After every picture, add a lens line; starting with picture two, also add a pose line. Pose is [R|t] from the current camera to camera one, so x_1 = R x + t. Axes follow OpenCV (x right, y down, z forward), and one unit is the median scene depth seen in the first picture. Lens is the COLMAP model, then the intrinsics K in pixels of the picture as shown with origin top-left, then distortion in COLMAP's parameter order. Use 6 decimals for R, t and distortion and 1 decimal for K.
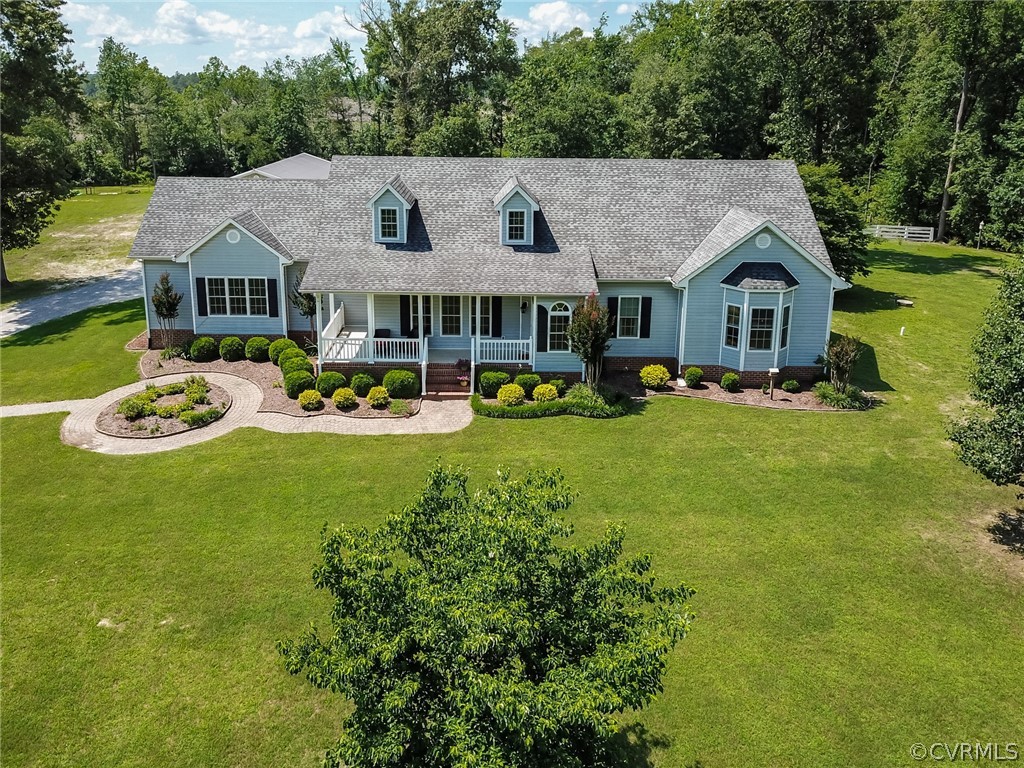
lens RADIAL K [[809.6, 0, 486.9], [0, 809.6, 317.0], [0, 0, 1]] dist [0.002713, 0.005908]
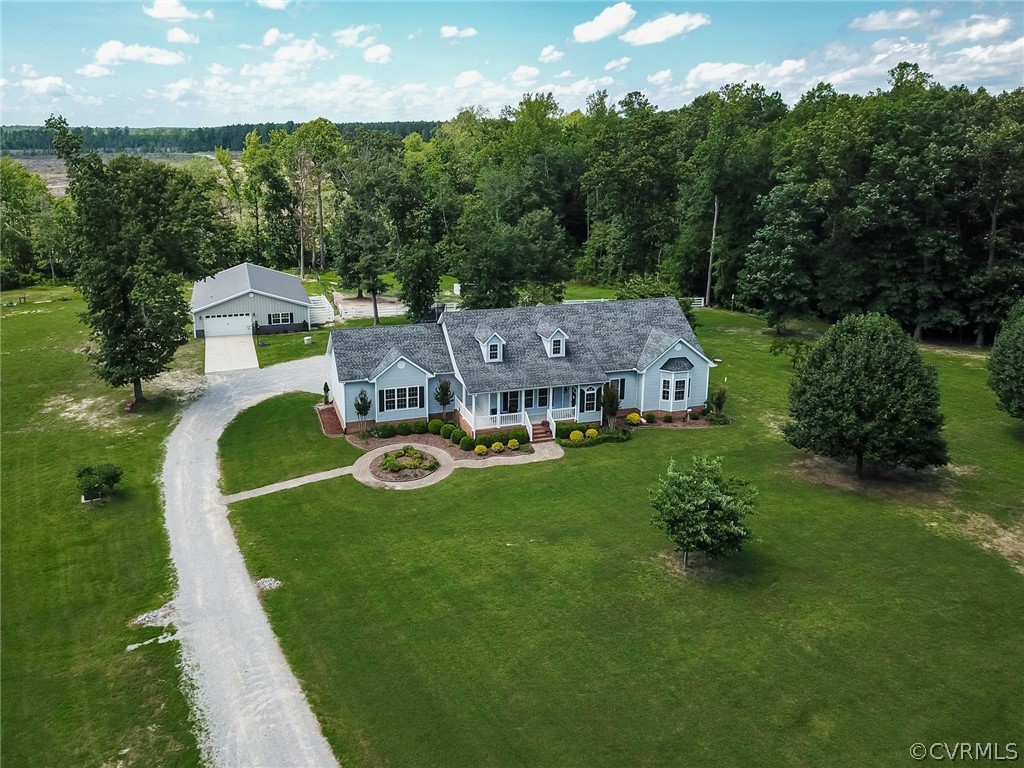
lens RADIAL K [[794.6, 0, 509.3], [0, 794.6, 353.8], [0, 0, 1]] dist [0.022879, -0.004642]
pose [[0.947006, -0.081215, 0.310779, -0.673273], [0.081929, 0.996580, 0.010778, -0.131790], [-0.310591, 0.015256, 0.950421, -0.758639]]
